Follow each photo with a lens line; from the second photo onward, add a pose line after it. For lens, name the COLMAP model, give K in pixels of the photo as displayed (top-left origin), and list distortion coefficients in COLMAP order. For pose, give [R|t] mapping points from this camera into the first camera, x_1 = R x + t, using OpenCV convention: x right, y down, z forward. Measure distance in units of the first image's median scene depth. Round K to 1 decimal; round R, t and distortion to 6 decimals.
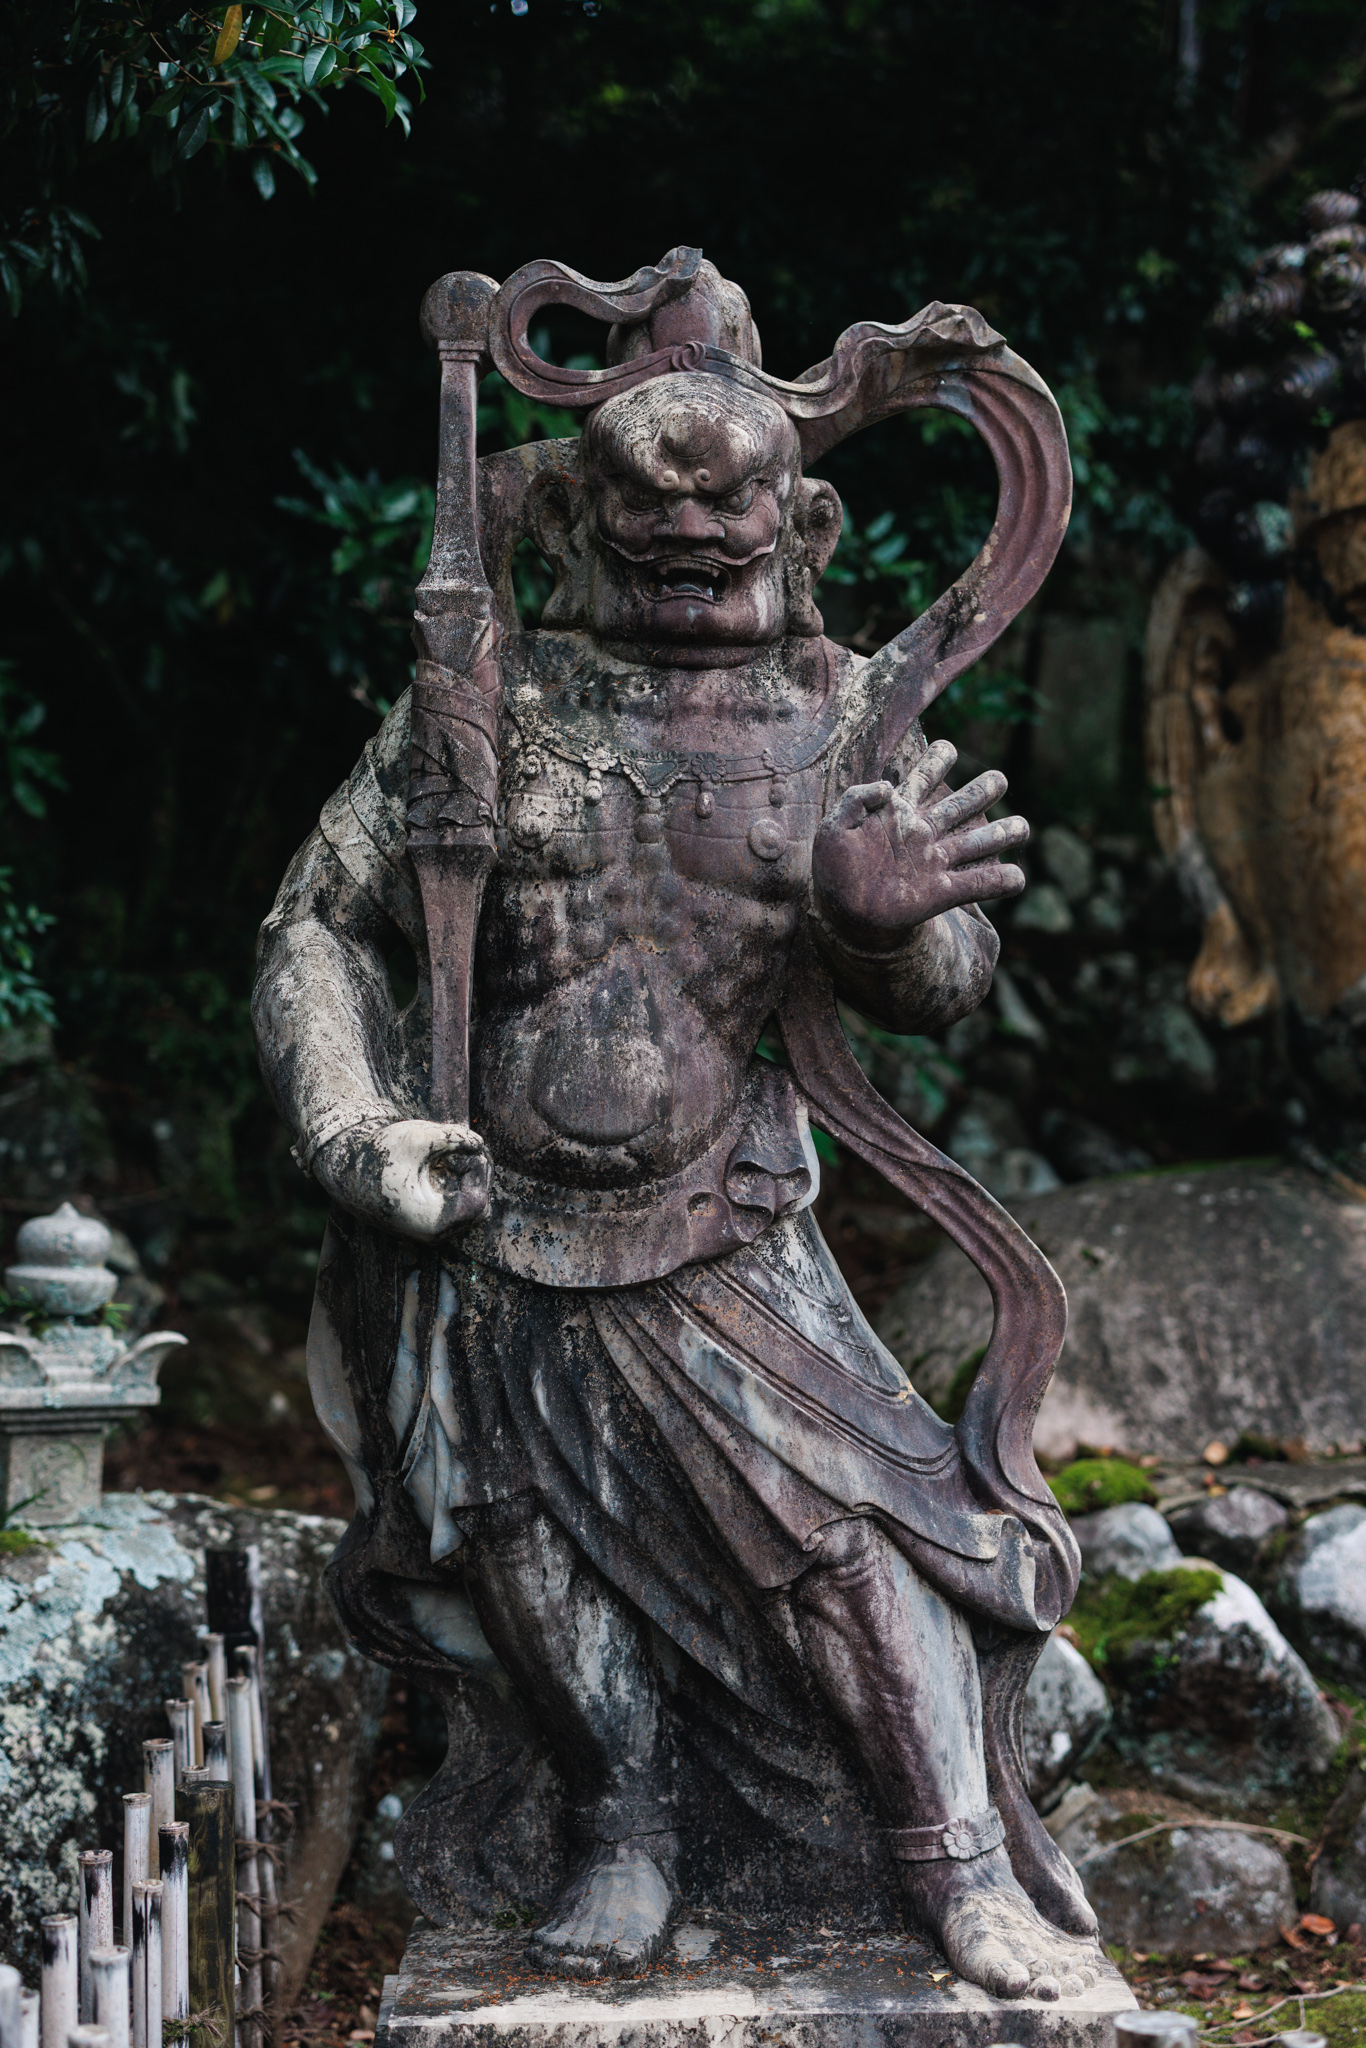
lens RADIAL K [[3328.2, 0, 683.0], [0, 3328.2, 1024.0], [0, 0, 1]] dist [0.082690, -0.056240]
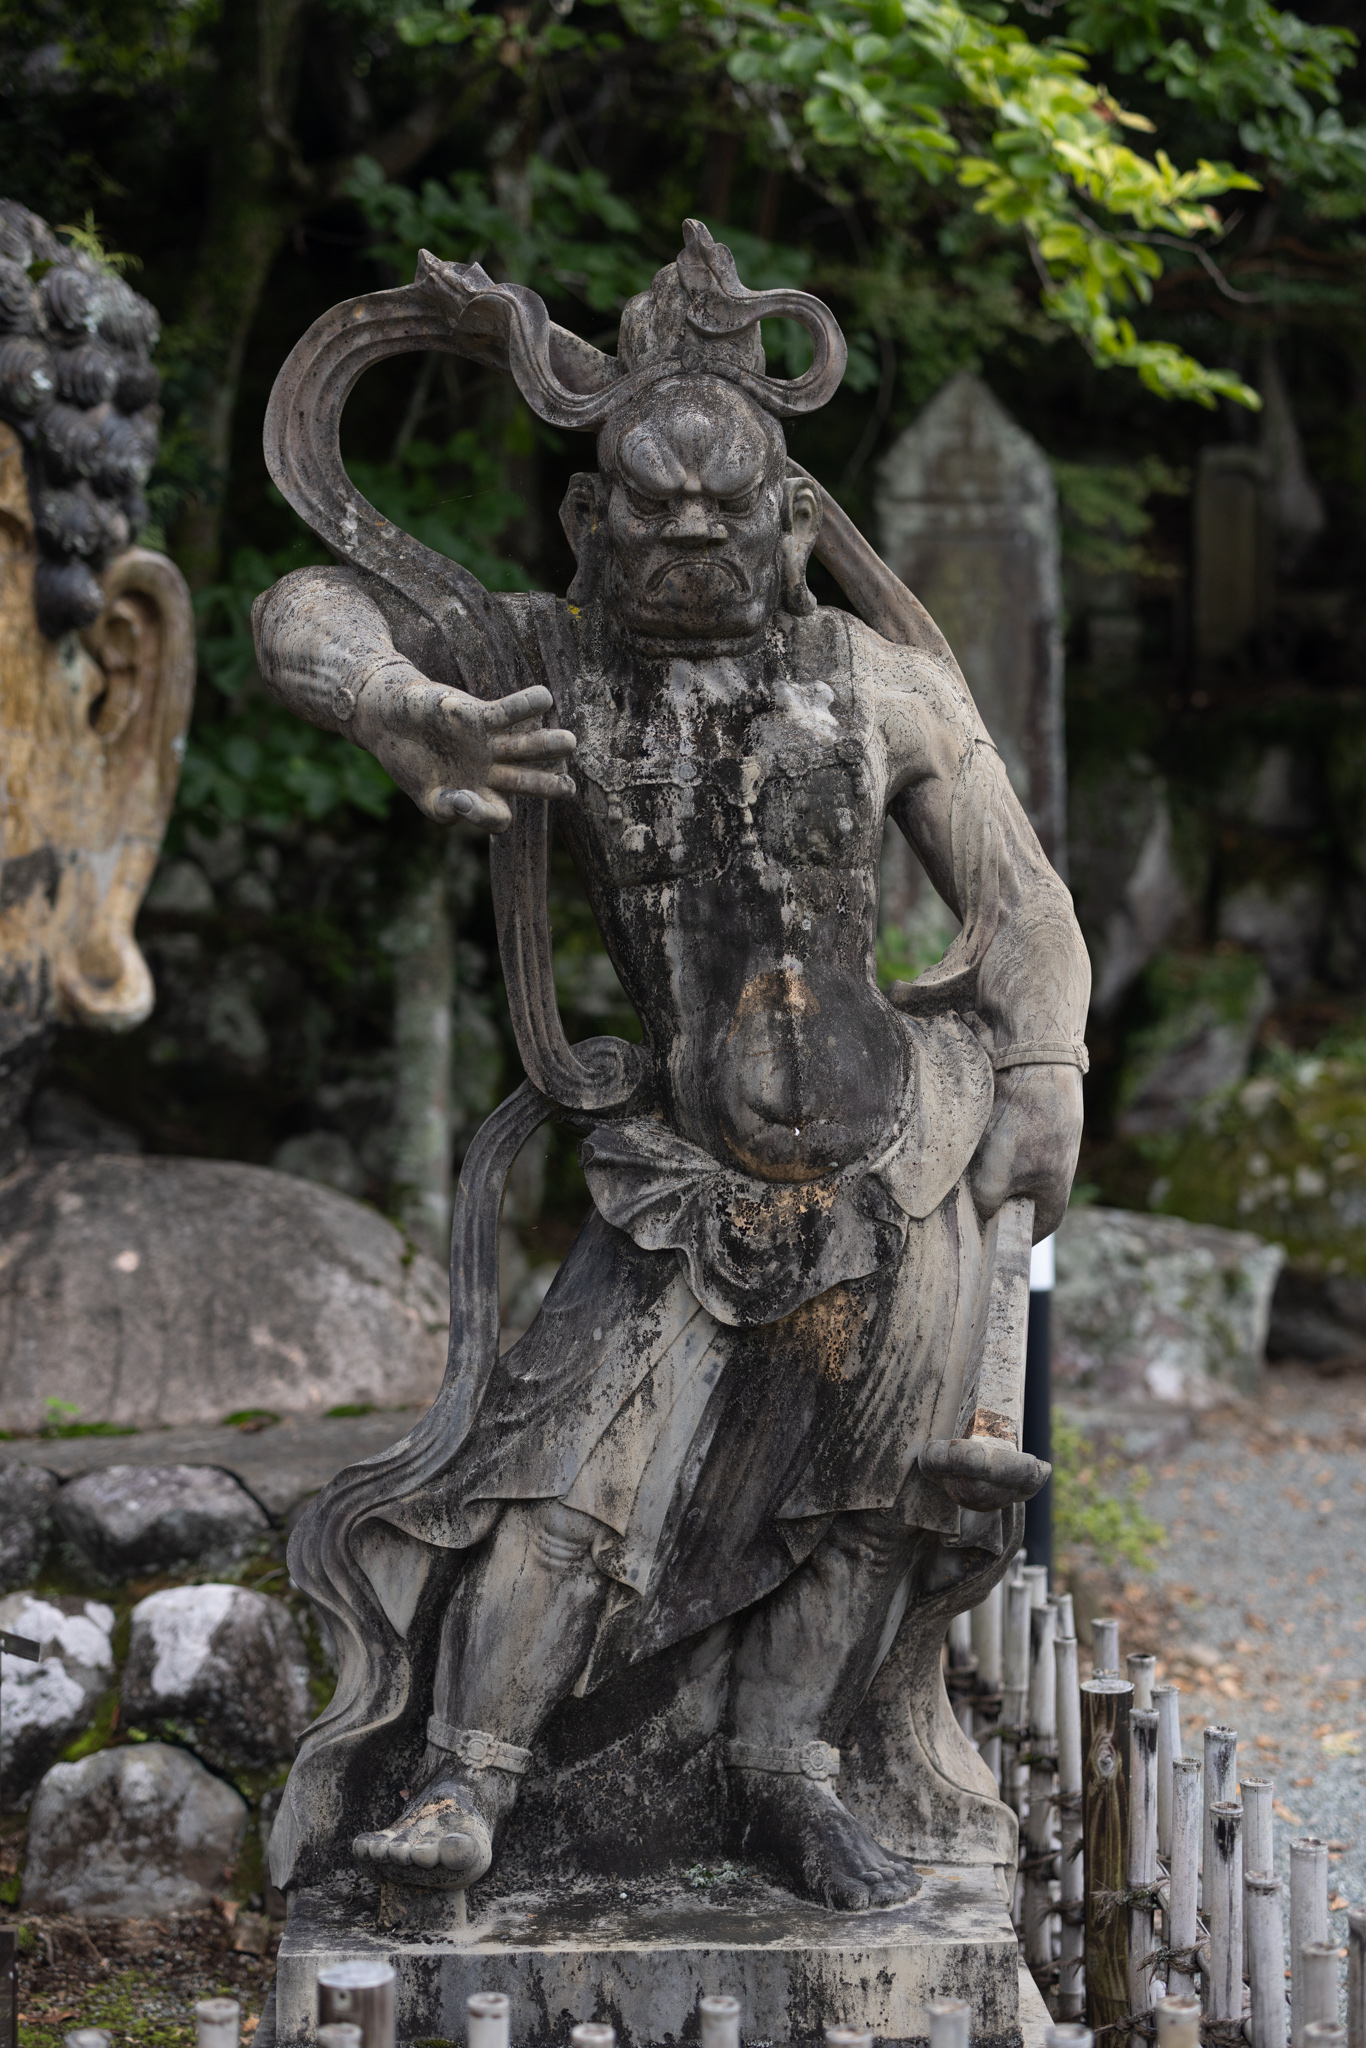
lens RADIAL K [[3328.2, 0, 683.0], [0, 3328.2, 1024.0], [0, 0, 1]] dist [0.082690, -0.056240]
pose [[0.999584, 0.026455, -0.011450, 0.924442], [-0.026308, 0.999572, 0.012759, -0.034684], [0.011782, -0.012452, 0.999853, 0.010229]]
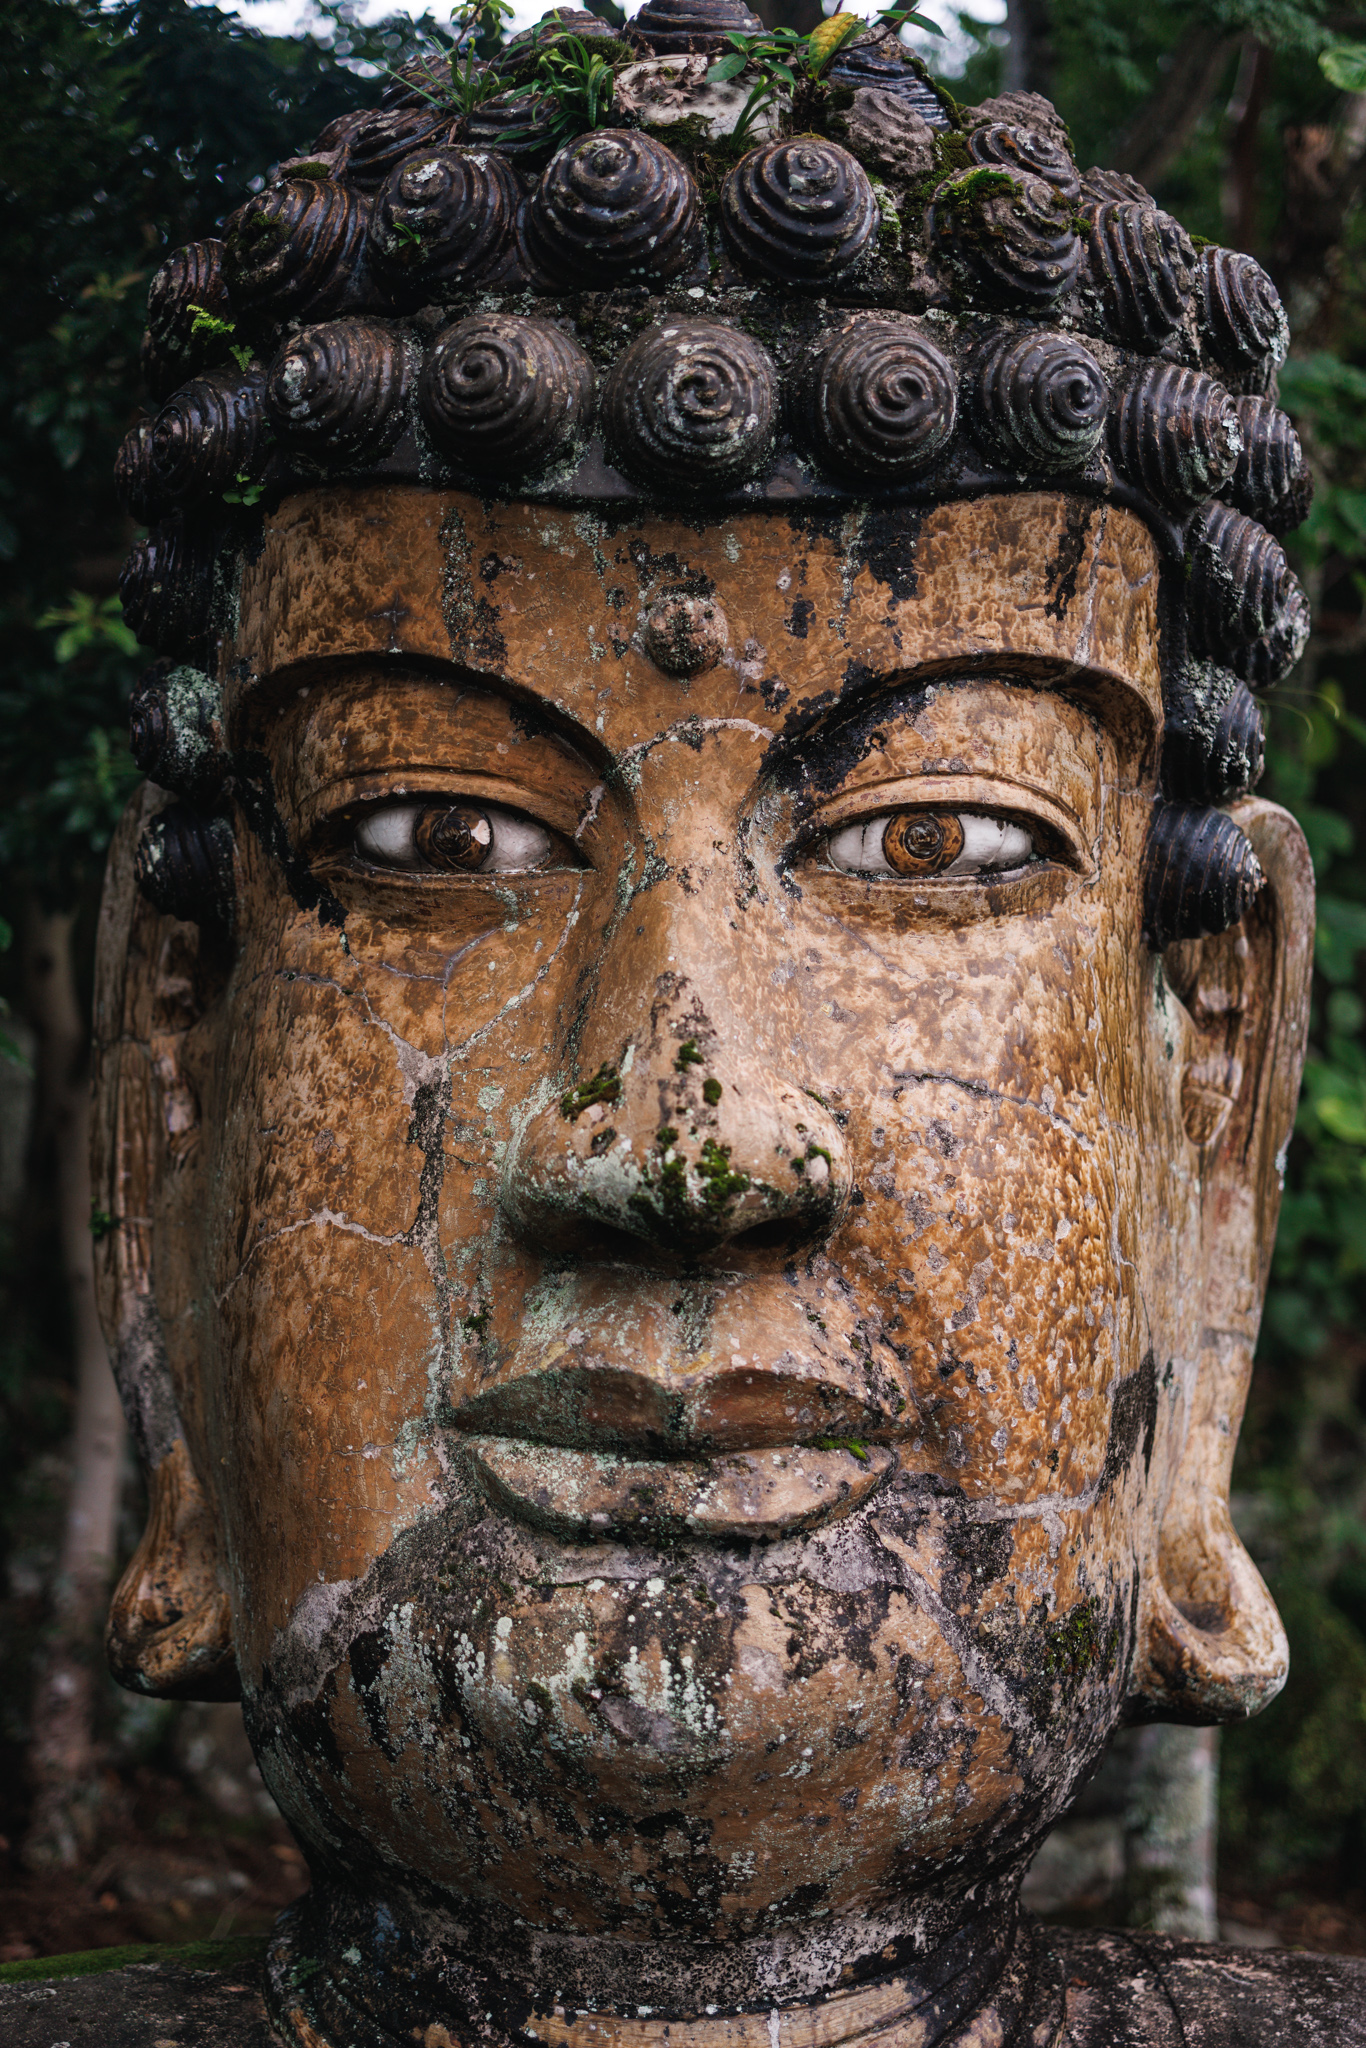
lens RADIAL K [[3328.2, 0, 683.0], [0, 3328.2, 1024.0], [0, 0, 1]] dist [0.082690, -0.056240]
pose [[0.999440, 0.029255, -0.016226, 0.453147], [-0.031134, 0.990871, -0.131169, -0.062763], [0.012241, 0.131601, 0.991227, 0.863400]]
